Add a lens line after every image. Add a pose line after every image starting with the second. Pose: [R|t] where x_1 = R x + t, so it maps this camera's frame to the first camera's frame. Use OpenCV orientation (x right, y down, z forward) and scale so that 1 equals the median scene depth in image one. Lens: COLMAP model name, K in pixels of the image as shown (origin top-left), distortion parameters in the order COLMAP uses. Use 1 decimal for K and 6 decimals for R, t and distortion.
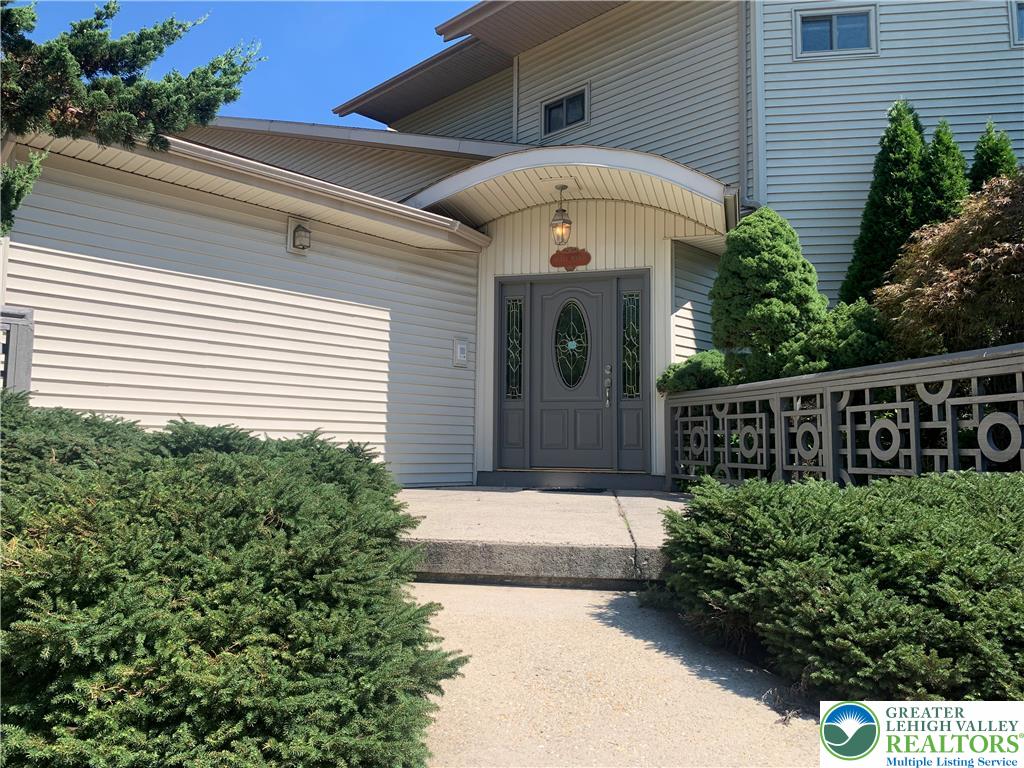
lens RADIAL K [[788.8, 0, 509.7], [0, 788.8, 385.3], [0, 0, 1]] dist [-0.035961, 0.027669]
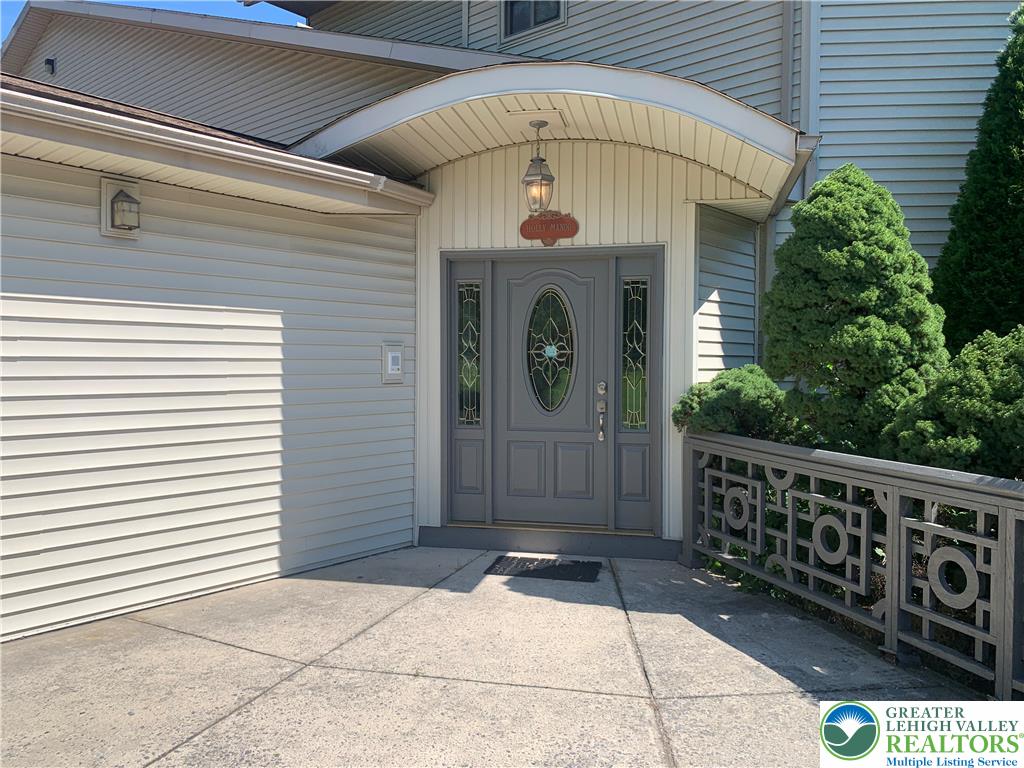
lens RADIAL K [[788.8, 0, 512.7], [0, 788.8, 381.9], [0, 0, 1]] dist [-0.035961, 0.027669]
pose [[0.997736, -0.009068, 0.066631, -0.002867], [0.001395, 0.993444, 0.114316, -0.109875], [-0.067231, -0.113964, 0.991207, 0.312168]]
